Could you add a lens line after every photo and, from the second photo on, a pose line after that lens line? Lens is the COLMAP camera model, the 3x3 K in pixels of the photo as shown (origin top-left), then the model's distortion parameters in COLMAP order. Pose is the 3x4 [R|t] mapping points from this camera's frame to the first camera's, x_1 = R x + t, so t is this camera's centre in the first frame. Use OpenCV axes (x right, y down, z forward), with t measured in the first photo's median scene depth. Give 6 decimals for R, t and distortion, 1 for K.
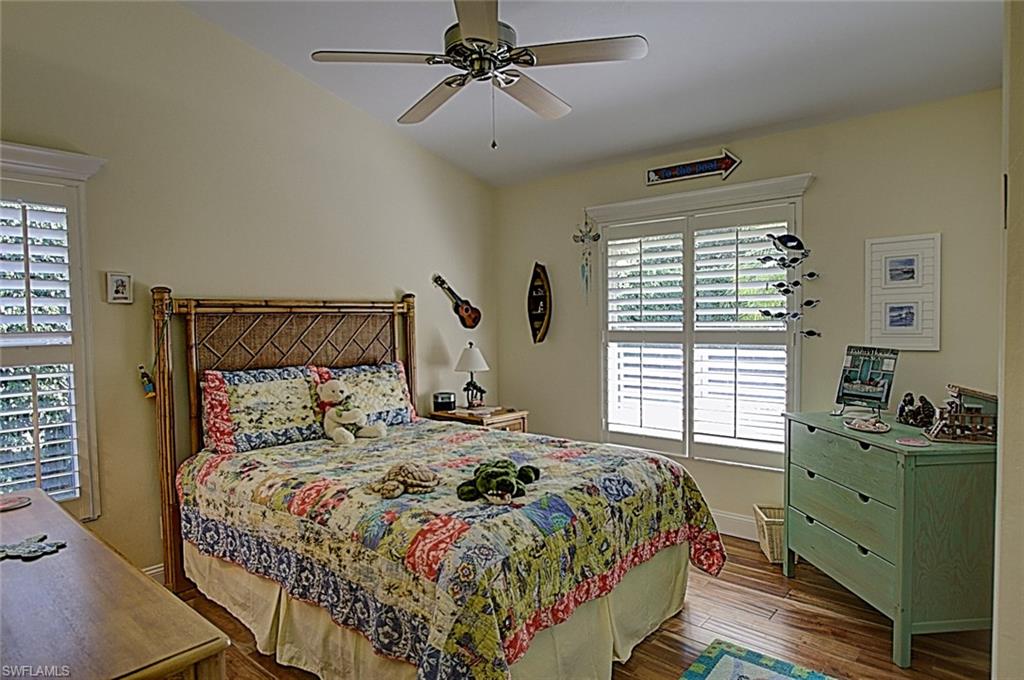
lens RADIAL K [[598.4, 0, 505.5], [0, 598.4, 344.2], [0, 0, 1]] dist [-0.013876, 0.007008]
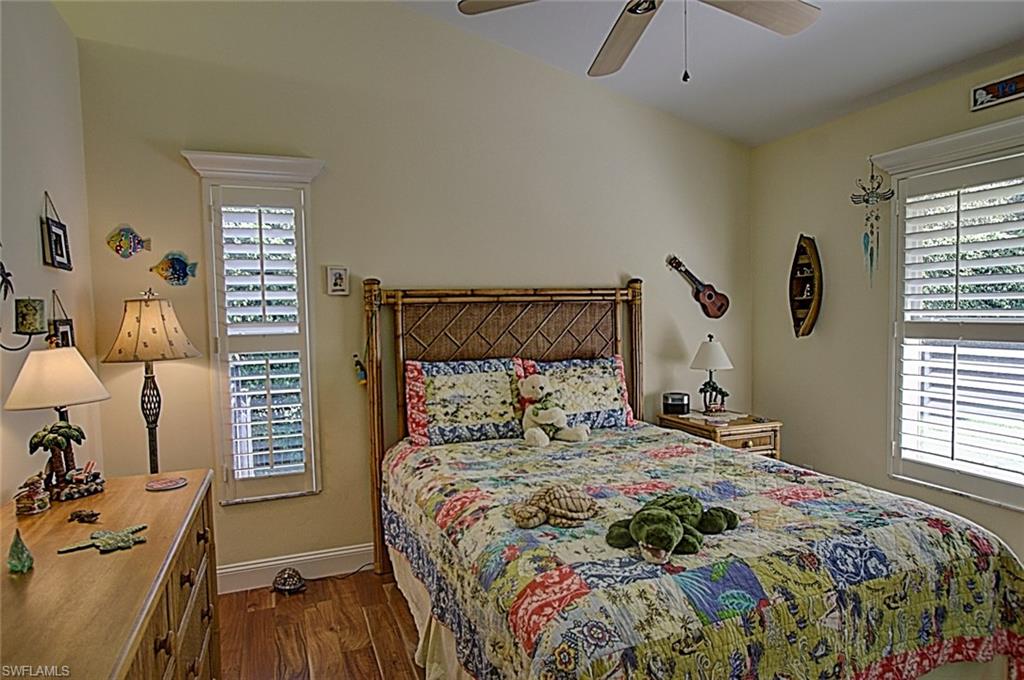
lens RADIAL K [[598.4, 0, 505.5], [0, 598.4, 344.2], [0, 0, 1]] dist [-0.013876, 0.007008]
pose [[0.885181, 0.022307, -0.464711, 0.110709], [-0.012349, 0.999624, 0.024462, -0.010094], [0.465083, -0.015915, 0.885124, 0.181838]]
